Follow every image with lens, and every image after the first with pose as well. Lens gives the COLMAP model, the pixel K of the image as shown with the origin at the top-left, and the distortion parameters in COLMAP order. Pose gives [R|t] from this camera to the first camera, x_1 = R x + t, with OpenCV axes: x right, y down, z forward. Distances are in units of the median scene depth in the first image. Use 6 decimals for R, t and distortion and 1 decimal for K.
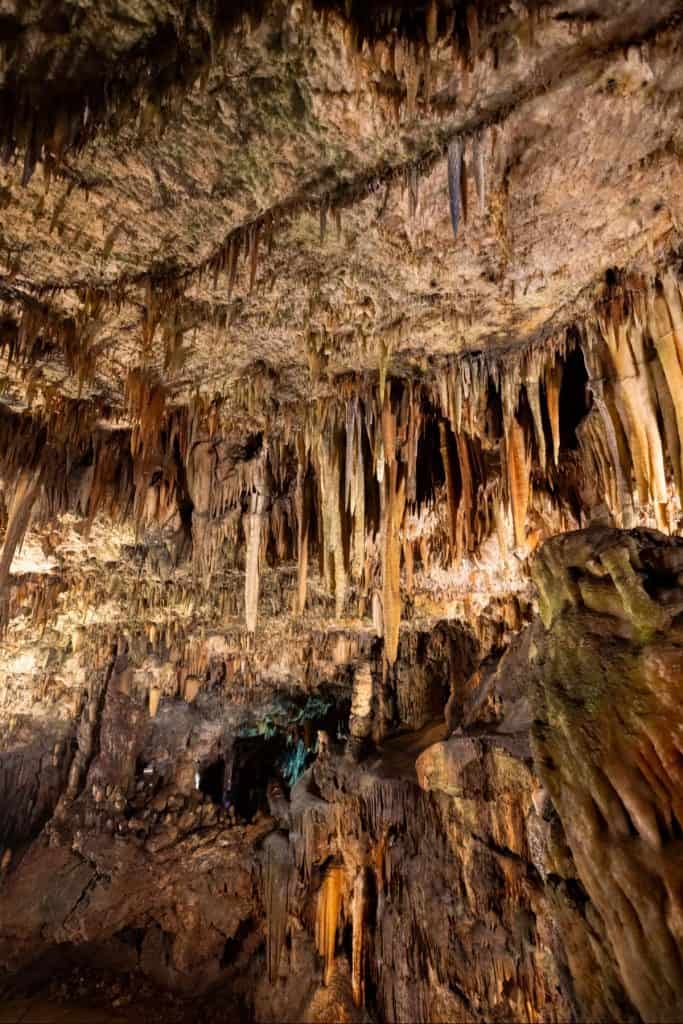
lens RADIAL K [[460.1, 0, 341.3], [0, 460.1, 510.1], [0, 0, 1]] dist [-0.001010, -0.000930]
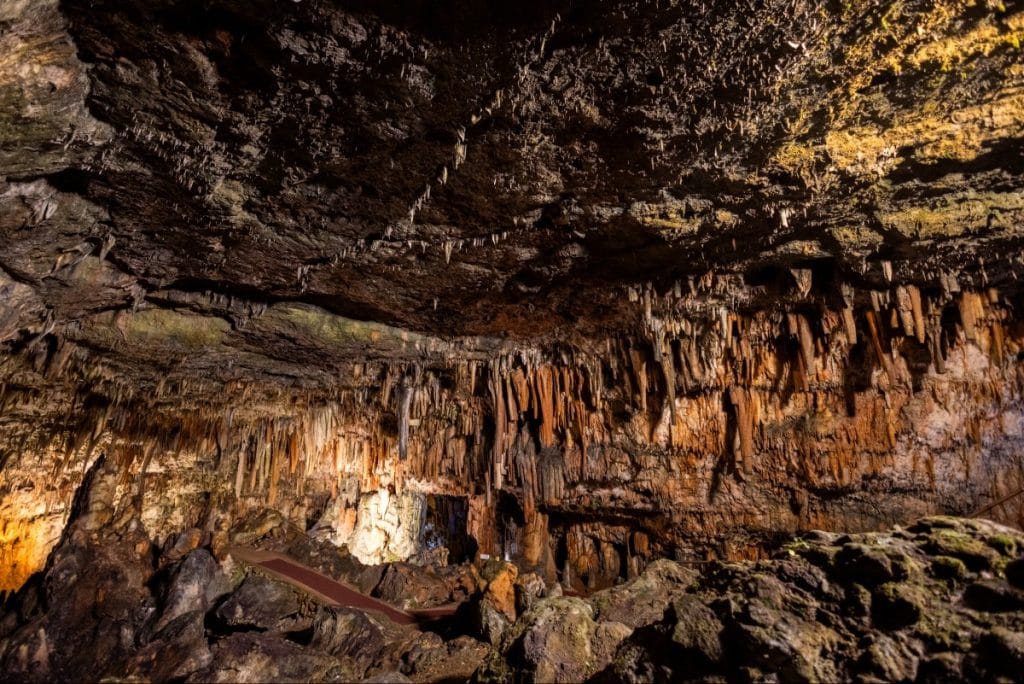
lens RADIAL K [[460.1, 0, 511.0], [0, 460.1, 340.3], [0, 0, 1]] dist [-0.001010, -0.000930]
pose [[0.998973, -0.009576, 0.044283, 0.964237], [0.011165, 0.999297, -0.035782, -0.404019], [-0.043910, 0.036239, 0.998378, -1.331321]]
